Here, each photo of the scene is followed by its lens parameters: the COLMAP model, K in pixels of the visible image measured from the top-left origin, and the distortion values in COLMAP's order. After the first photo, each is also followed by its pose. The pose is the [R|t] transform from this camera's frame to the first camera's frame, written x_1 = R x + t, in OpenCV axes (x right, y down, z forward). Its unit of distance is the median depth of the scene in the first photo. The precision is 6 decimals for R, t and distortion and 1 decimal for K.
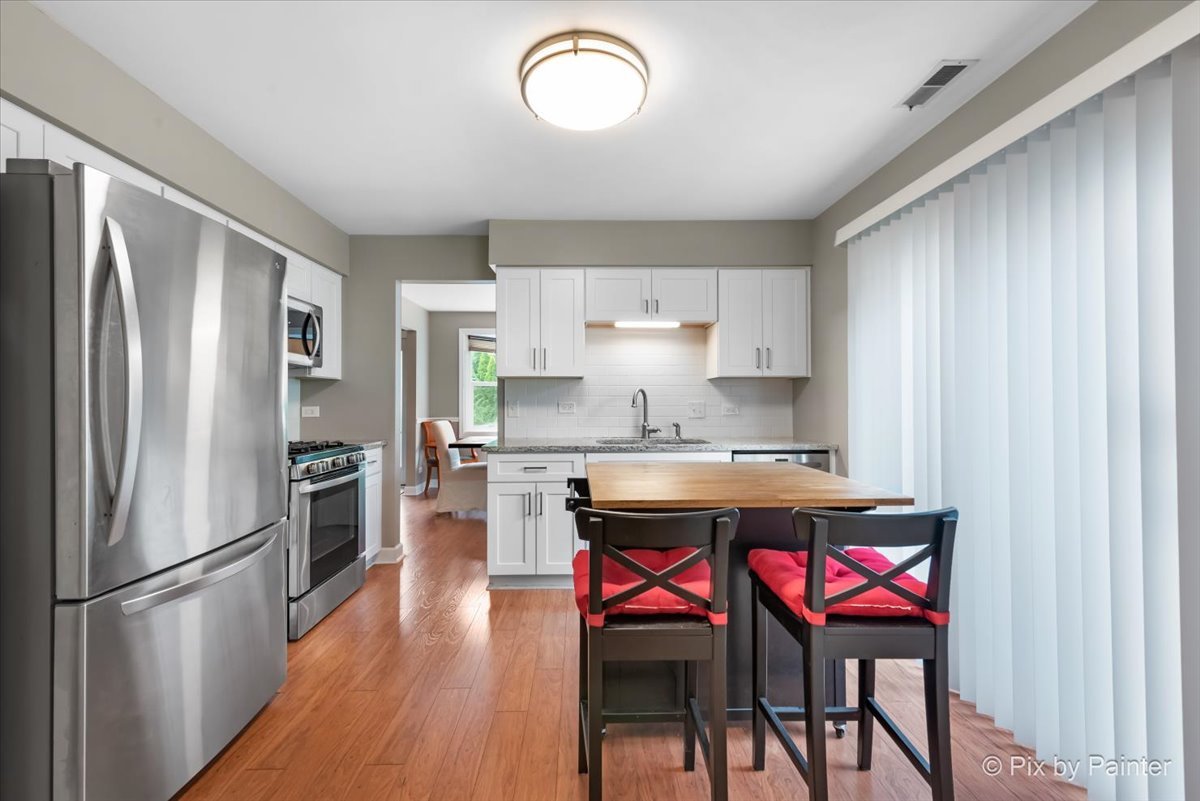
lens RADIAL K [[476.0, 0, 568.9], [0, 476.0, 394.1], [0, 0, 1]] dist [0.007637, -0.001756]
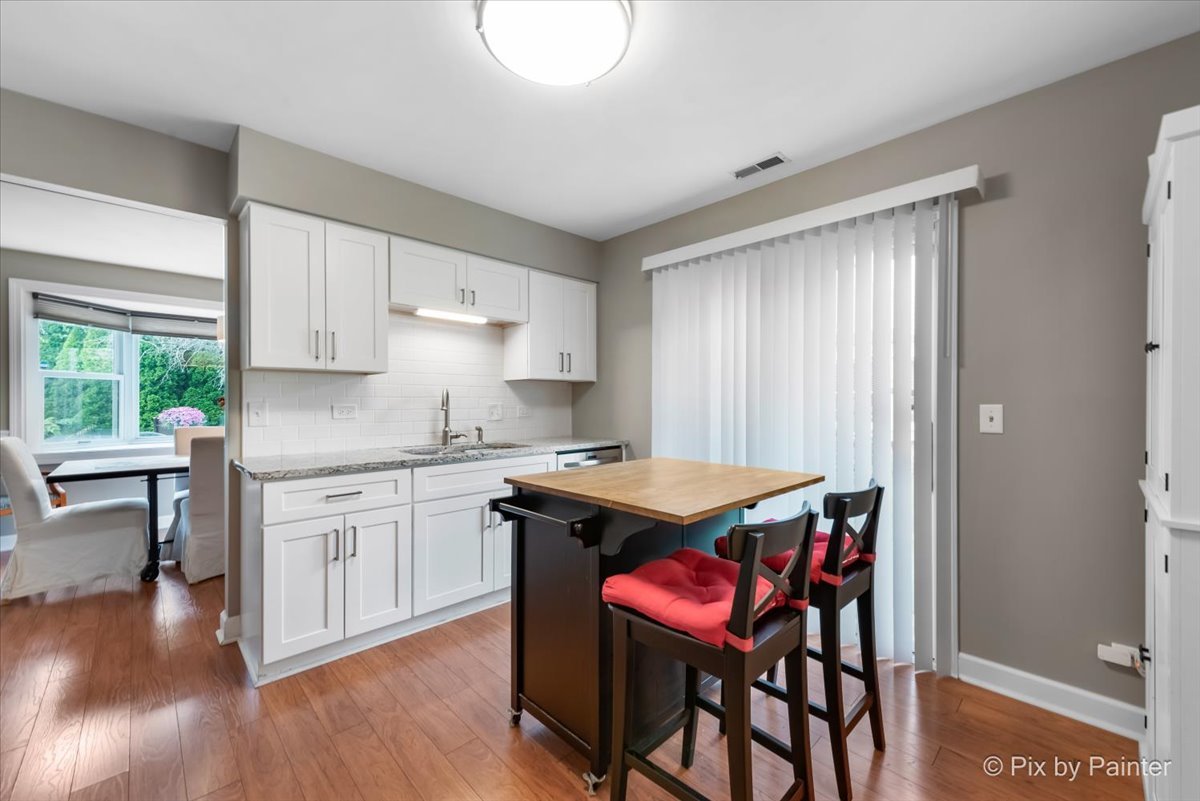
lens RADIAL K [[476.0, 0, 598.6], [0, 476.0, 406.2], [0, 0, 1]] dist [0.007637, -0.001756]
pose [[0.723322, -0.004217, 0.690498, -0.264058], [-0.010742, 0.999792, 0.017358, 0.002020], [-0.690427, -0.019973, 0.723126, 0.180120]]
